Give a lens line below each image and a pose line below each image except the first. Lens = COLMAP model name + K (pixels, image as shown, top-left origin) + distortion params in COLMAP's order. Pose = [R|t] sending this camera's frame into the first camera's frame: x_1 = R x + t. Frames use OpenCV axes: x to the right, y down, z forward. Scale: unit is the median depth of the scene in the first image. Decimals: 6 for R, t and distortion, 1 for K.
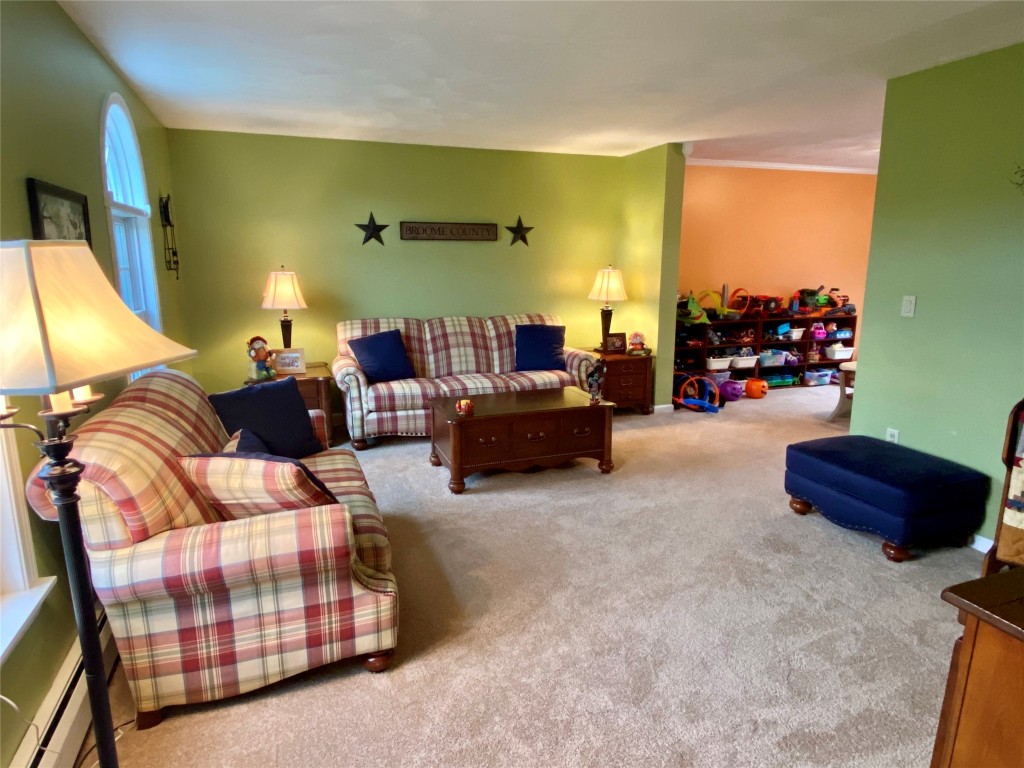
lens RADIAL K [[600.6, 0, 513.3], [0, 600.6, 387.1], [0, 0, 1]] dist [0.040101, -0.000372]
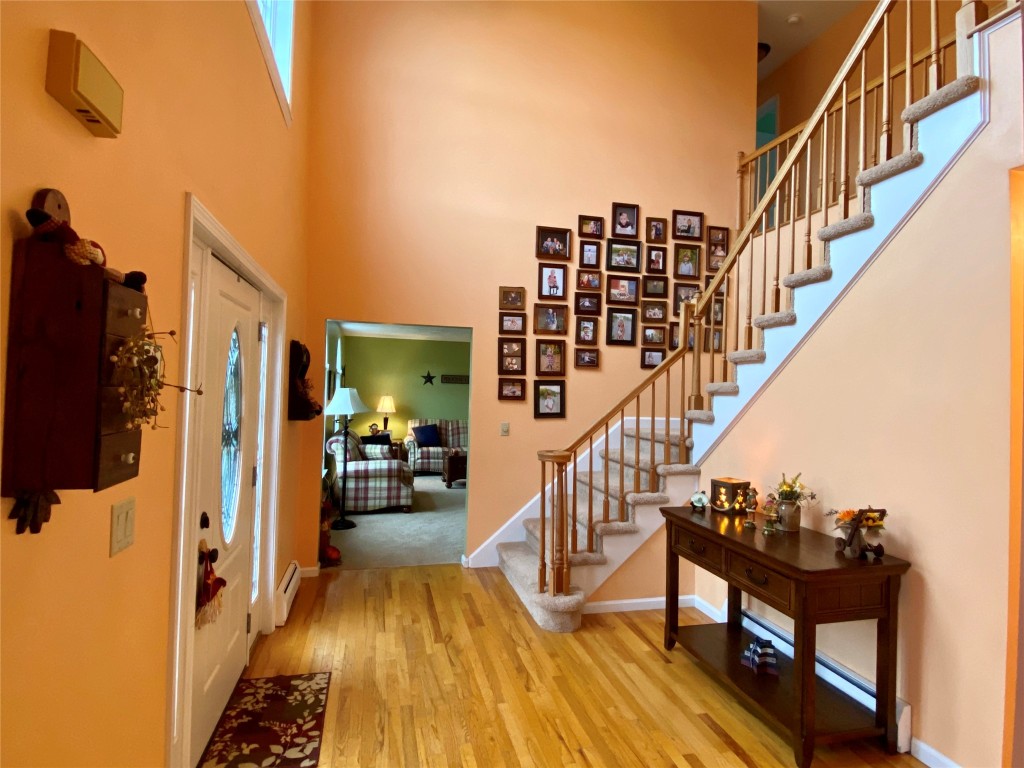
lens RADIAL K [[550.0, 0, 512.0], [0, 550.0, 379.9], [0, 0, 1]] dist [0.047440, -0.001628]
pose [[0.992595, 0.024471, -0.118978, 0.335598], [-0.051412, 0.972072, -0.228983, 0.204099], [0.110051, 0.233405, 0.966132, -0.981134]]
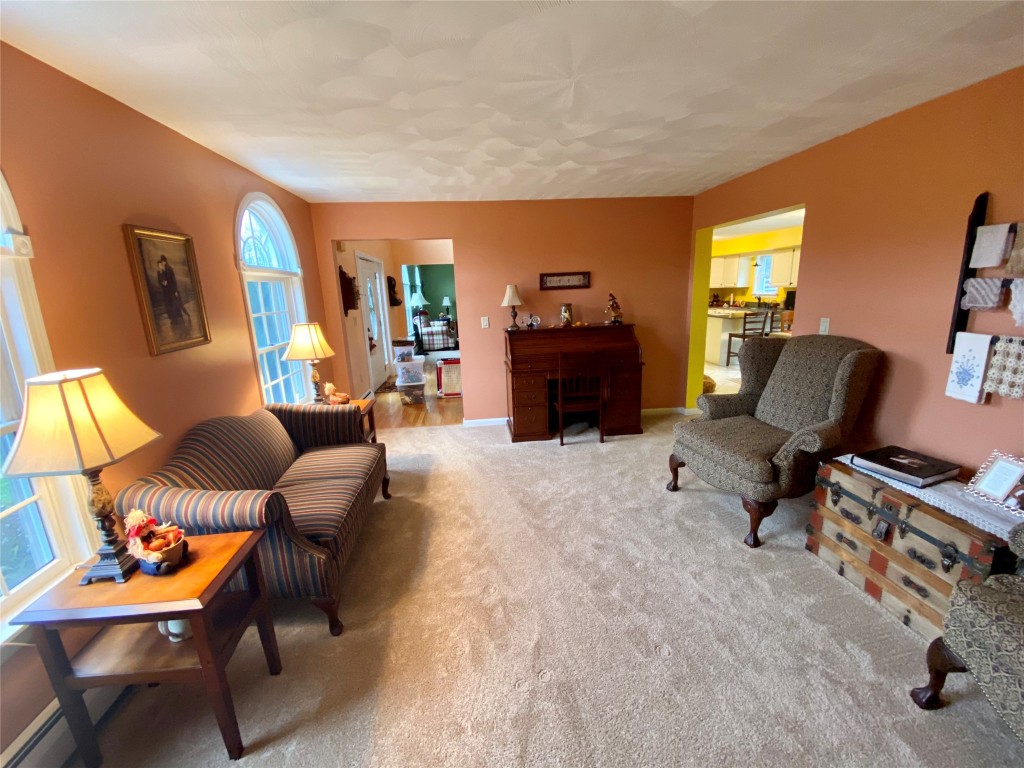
lens RADIAL K [[415.0, 0, 510.5], [0, 415.0, 381.1], [0, 0, 1]] dist [0.017070, -0.019917]
pose [[0.965556, 0.024462, -0.259042, 0.833497], [-0.021954, 0.999680, 0.012572, 0.364024], [0.259266, -0.006452, 0.965784, -1.726788]]
